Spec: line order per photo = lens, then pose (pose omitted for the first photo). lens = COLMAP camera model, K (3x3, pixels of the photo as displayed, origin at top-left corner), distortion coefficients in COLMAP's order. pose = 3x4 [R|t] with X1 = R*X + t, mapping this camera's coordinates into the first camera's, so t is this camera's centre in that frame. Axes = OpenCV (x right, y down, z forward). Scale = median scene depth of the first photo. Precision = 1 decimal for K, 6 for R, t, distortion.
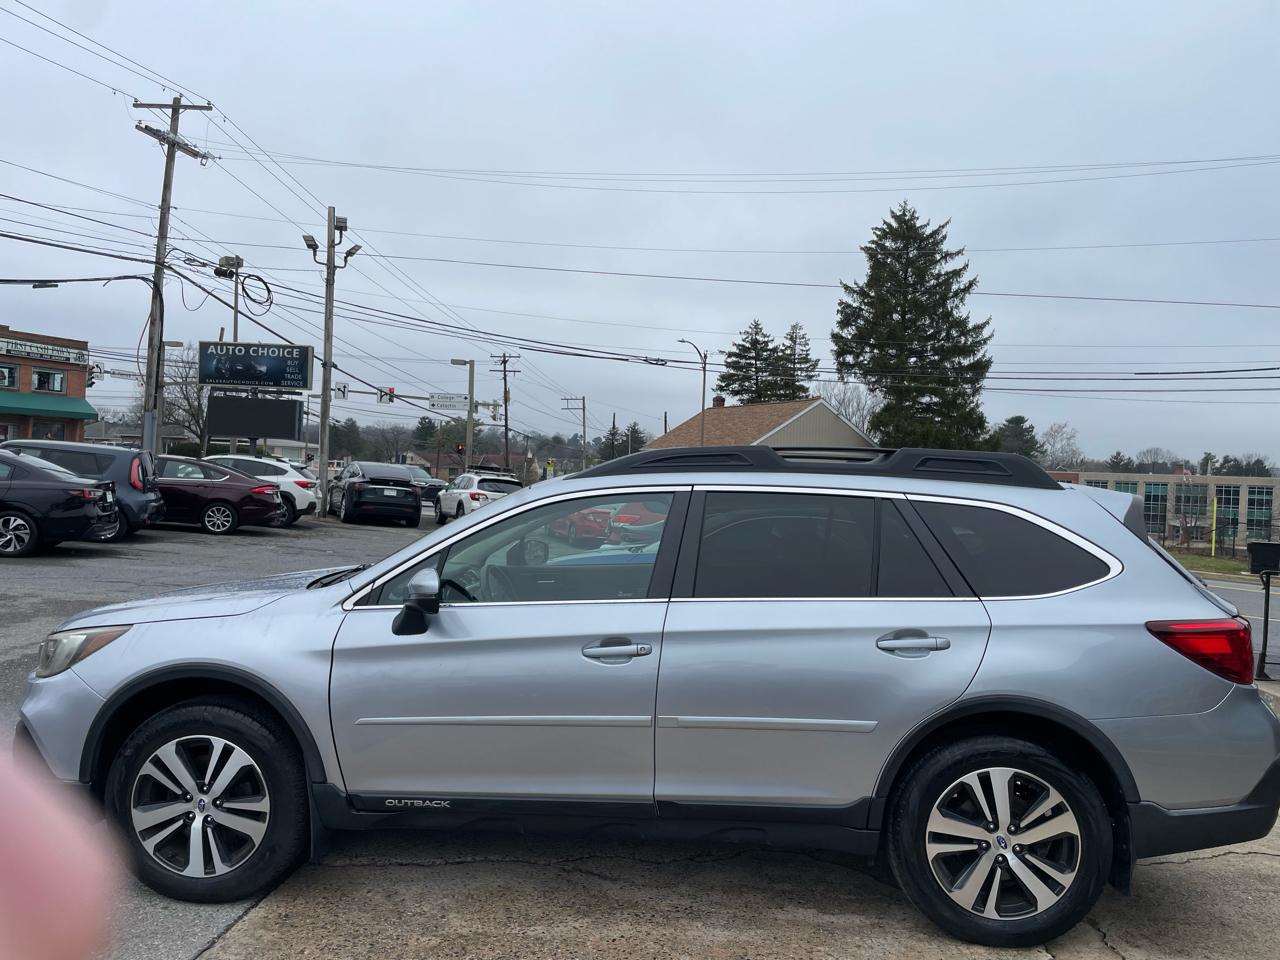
lens RADIAL K [[964.0, 0, 639.3], [0, 964.0, 491.3], [0, 0, 1]] dist [0.087282, -0.115284]
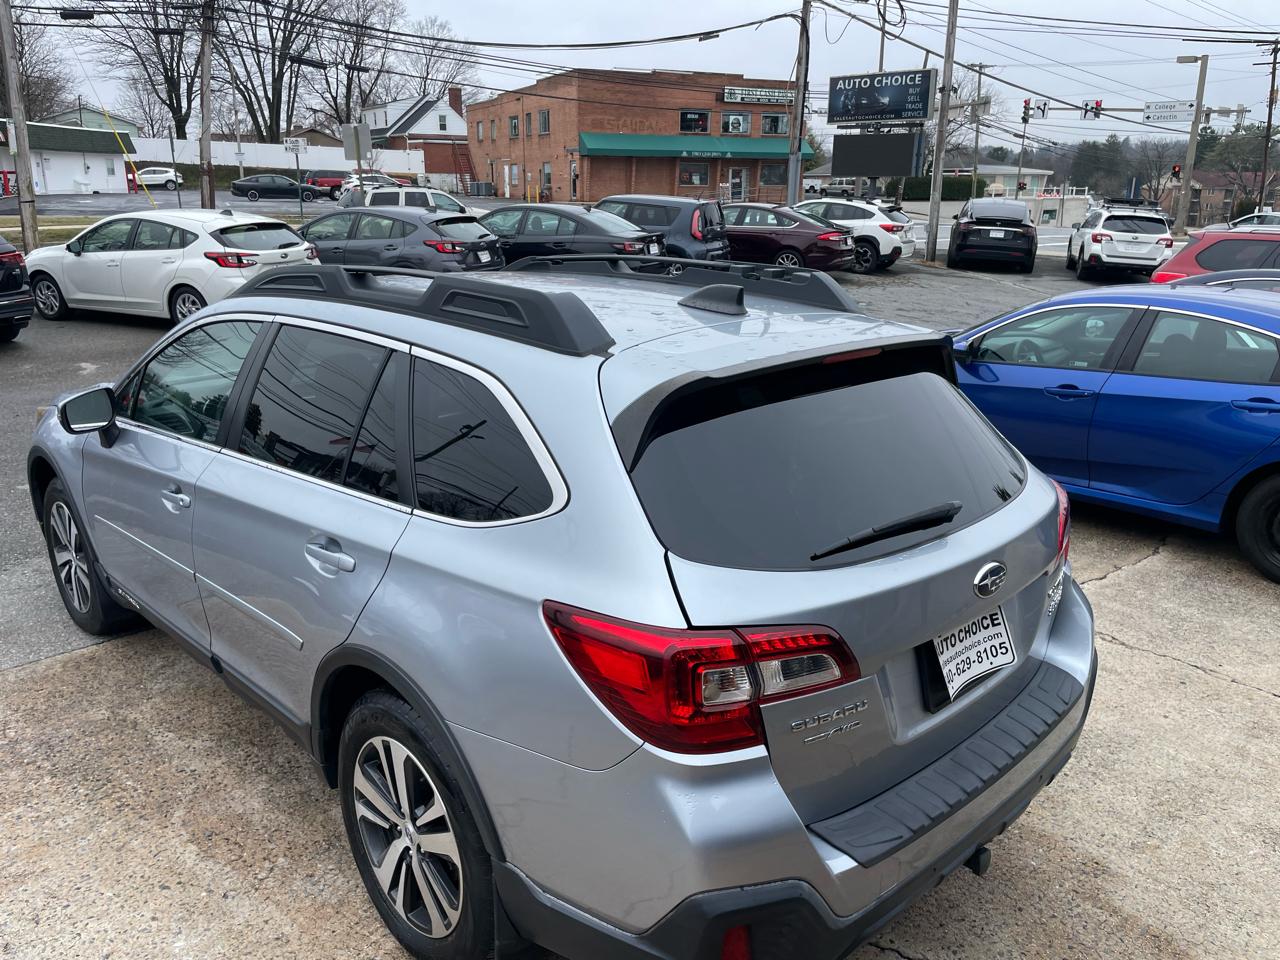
lens RADIAL K [[964.0, 0, 644.4], [0, 964.0, 479.8], [0, 0, 1]] dist [0.087282, -0.115284]
pose [[0.750764, 0.157628, -0.641488, 0.115731], [0.012303, 0.967607, 0.252162, -0.010397], [0.660456, -0.197206, 0.724505, 0.078677]]
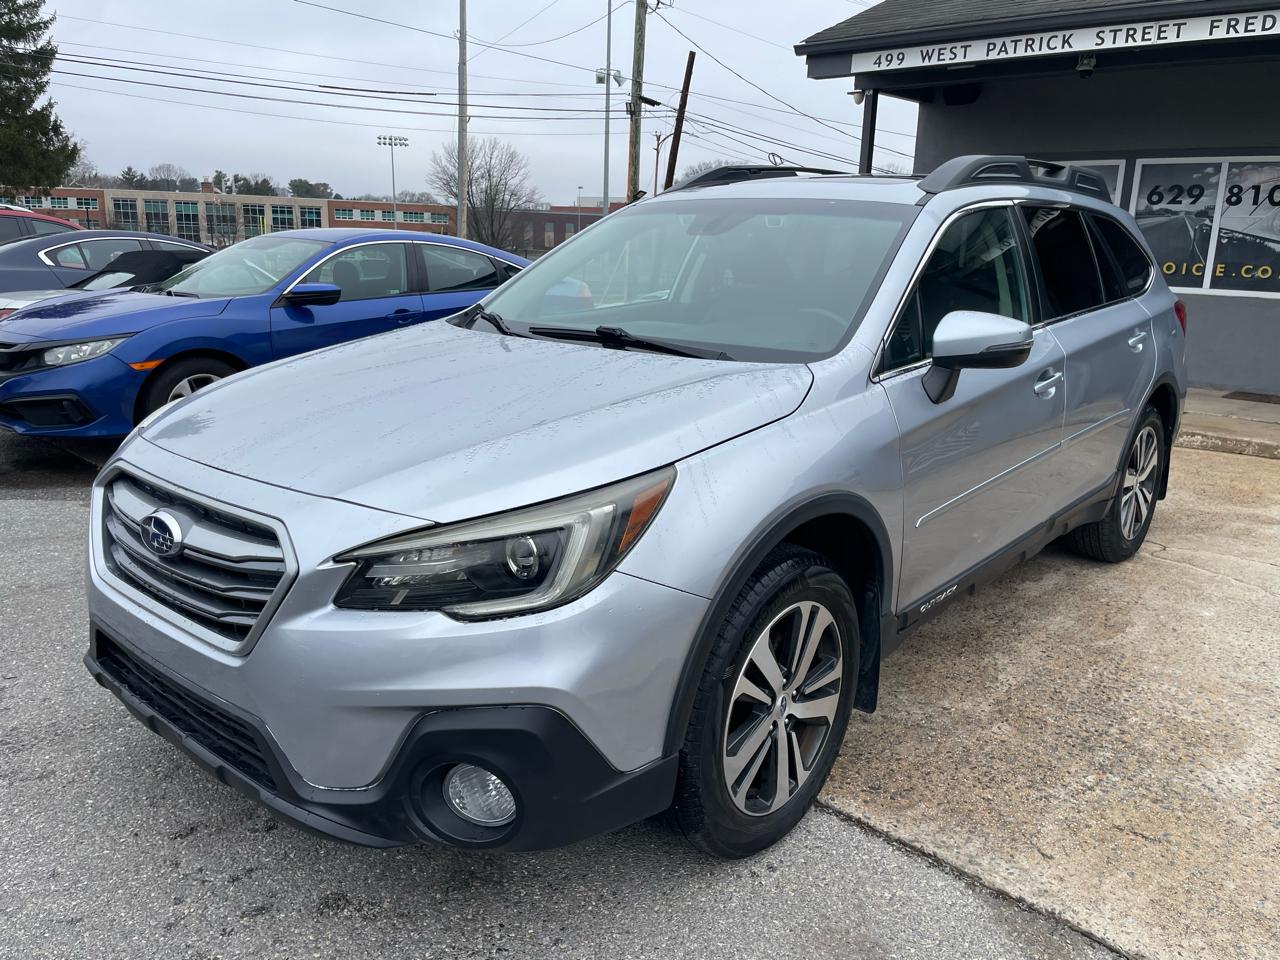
lens RADIAL K [[964.0, 0, 653.2], [0, 964.0, 473.7], [0, 0, 1]] dist [0.087282, -0.115284]
pose [[0.595742, -0.211899, 0.774720, -0.127365], [0.003417, 0.965230, 0.261379, 0.000186], [-0.803169, -0.153067, 0.575752, 0.094962]]
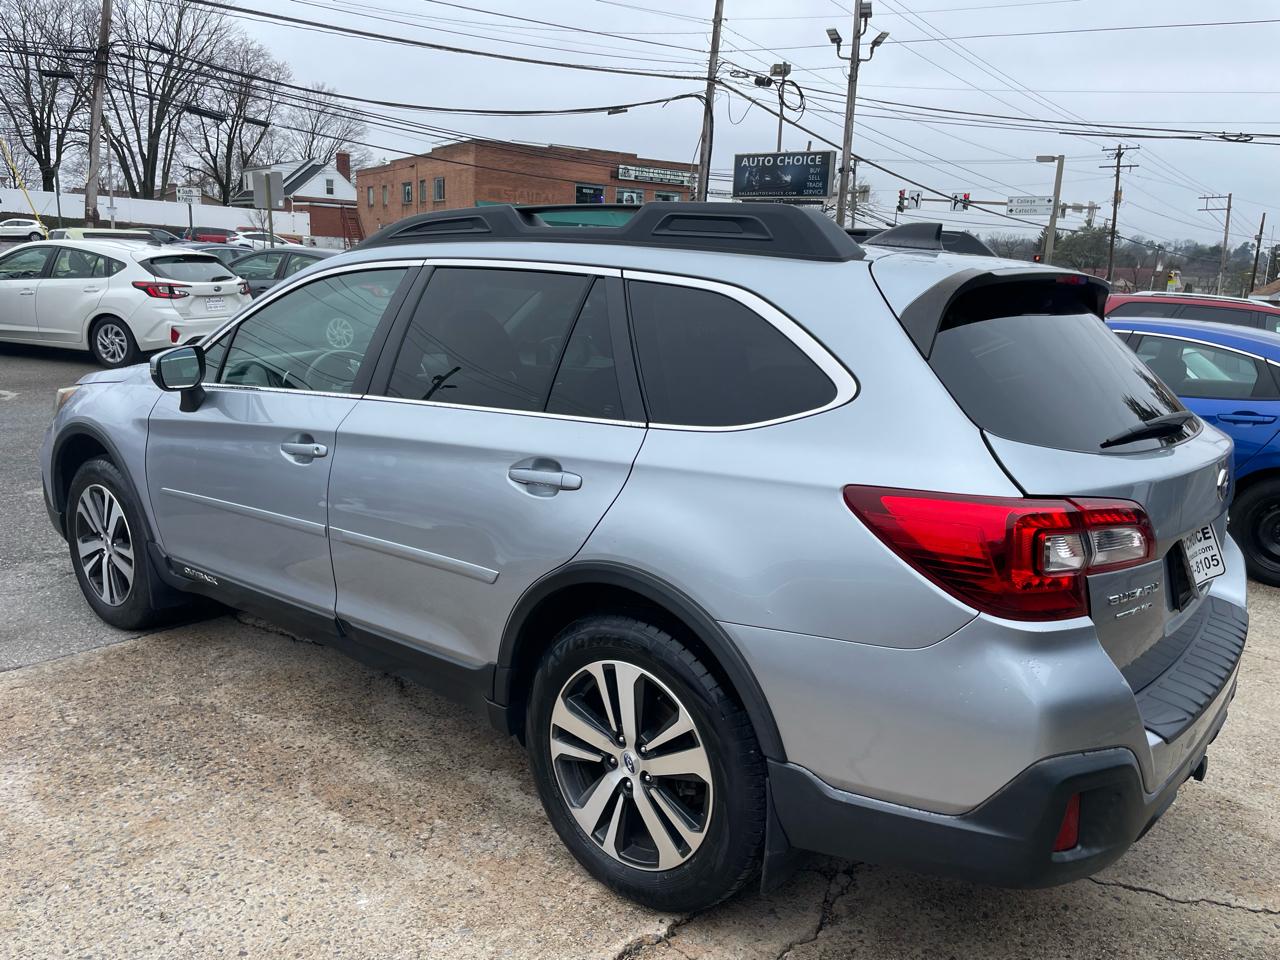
lens RADIAL K [[964.0, 0, 649.7], [0, 964.0, 484.8], [0, 0, 1]] dist [0.087282, -0.115284]
pose [[0.826228, 0.119723, -0.550467, 0.092592], [-0.019614, 0.982677, 0.184286, 0.003517], [0.562995, -0.141465, 0.814263, 0.056998]]
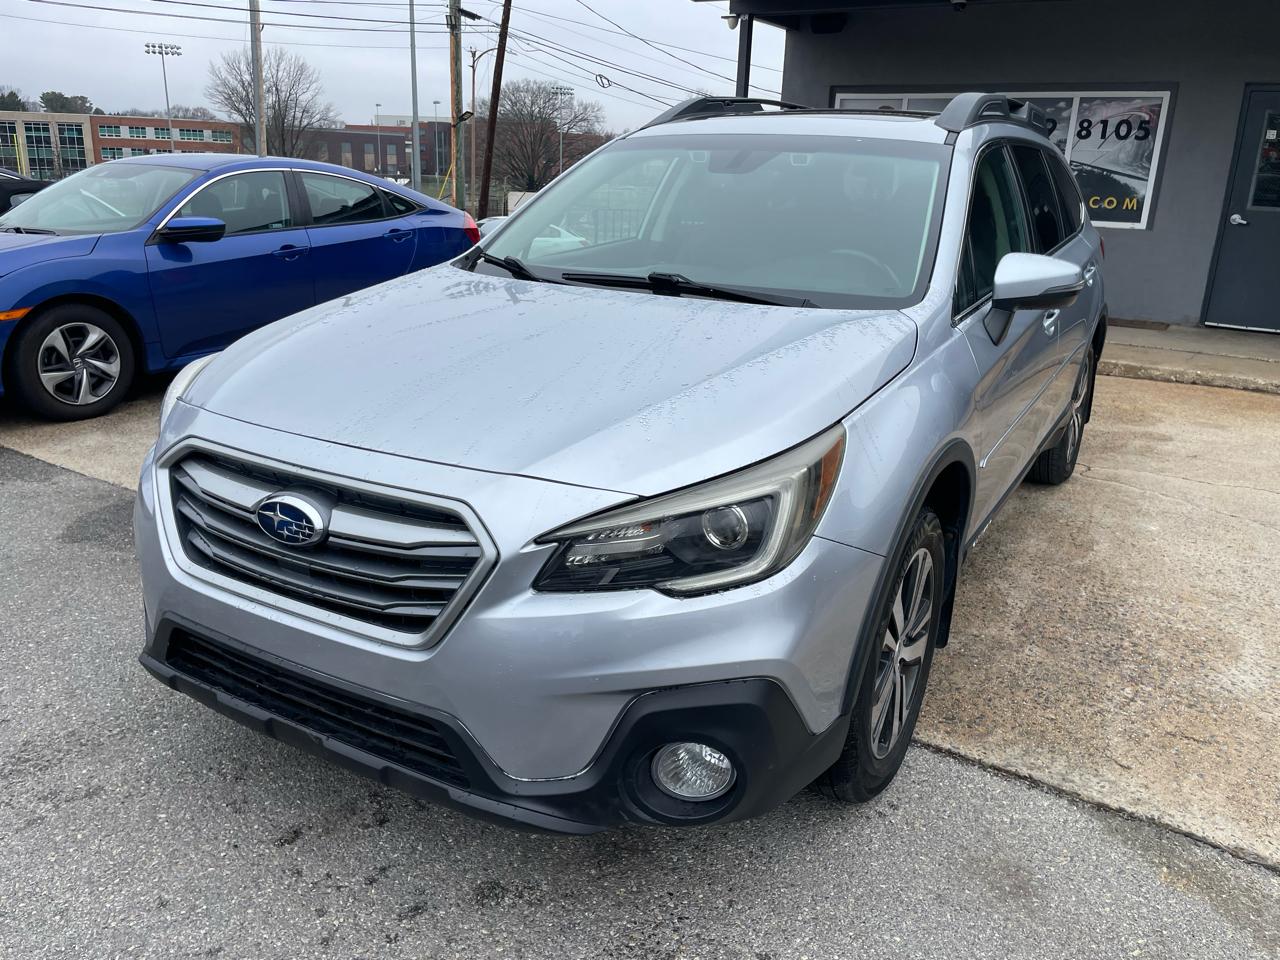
lens RADIAL K [[964.0, 0, 650.1], [0, 964.0, 478.8], [0, 0, 1]] dist [0.087282, -0.115284]
pose [[0.438579, -0.296446, 0.848392, -0.137824], [-0.008274, 0.942657, 0.333661, -0.001178], [-0.898655, -0.153356, 0.410976, 0.118388]]
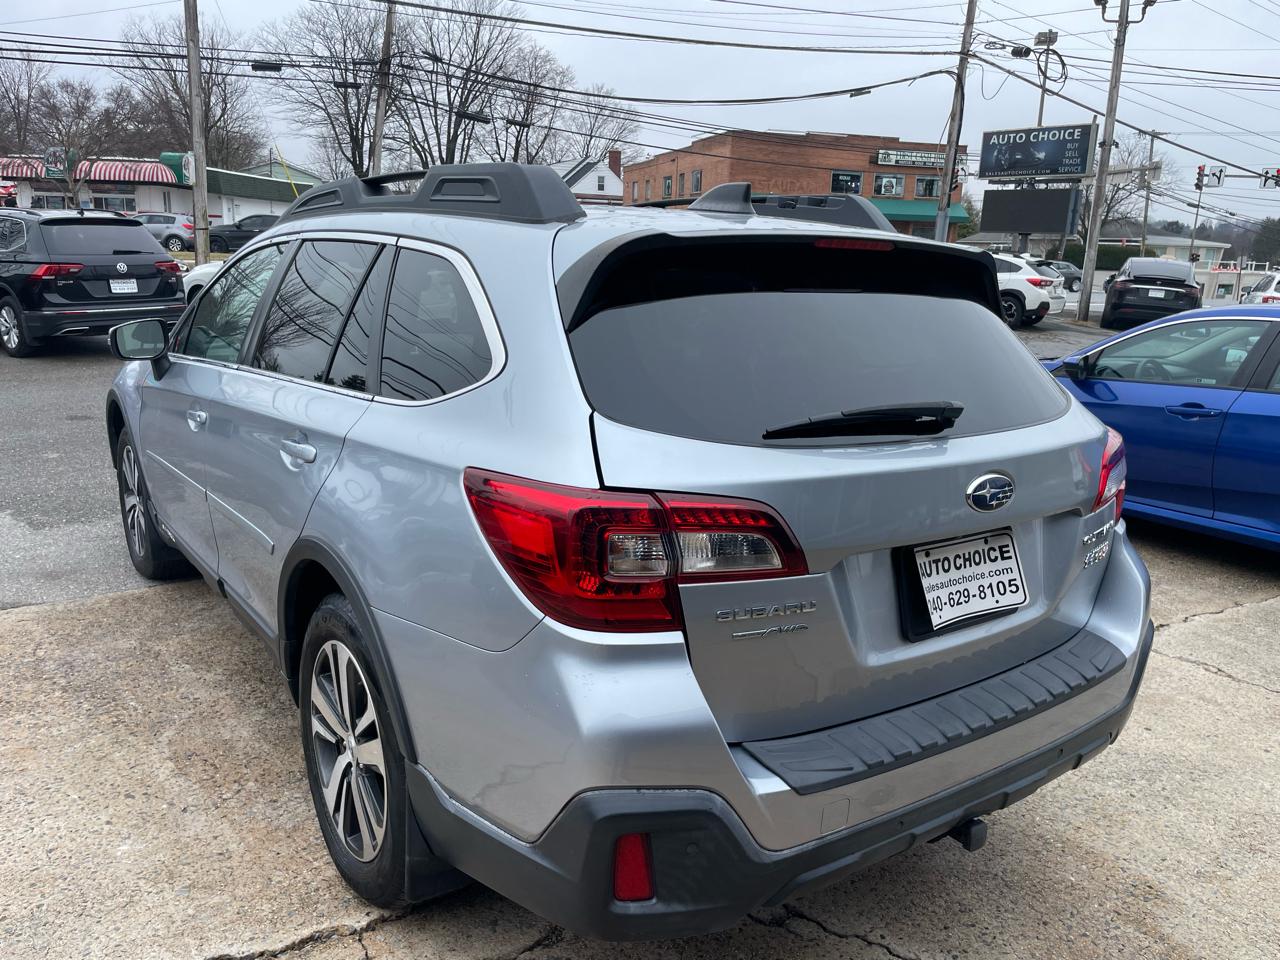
lens RADIAL K [[964.0, 0, 652.2], [0, 964.0, 486.7], [0, 0, 1]] dist [0.087282, -0.115284]
pose [[0.649289, 0.165121, -0.742400, 0.122389], [-0.020459, 0.979586, 0.199981, 0.004489], [0.760266, -0.114657, 0.639413, 0.091903]]
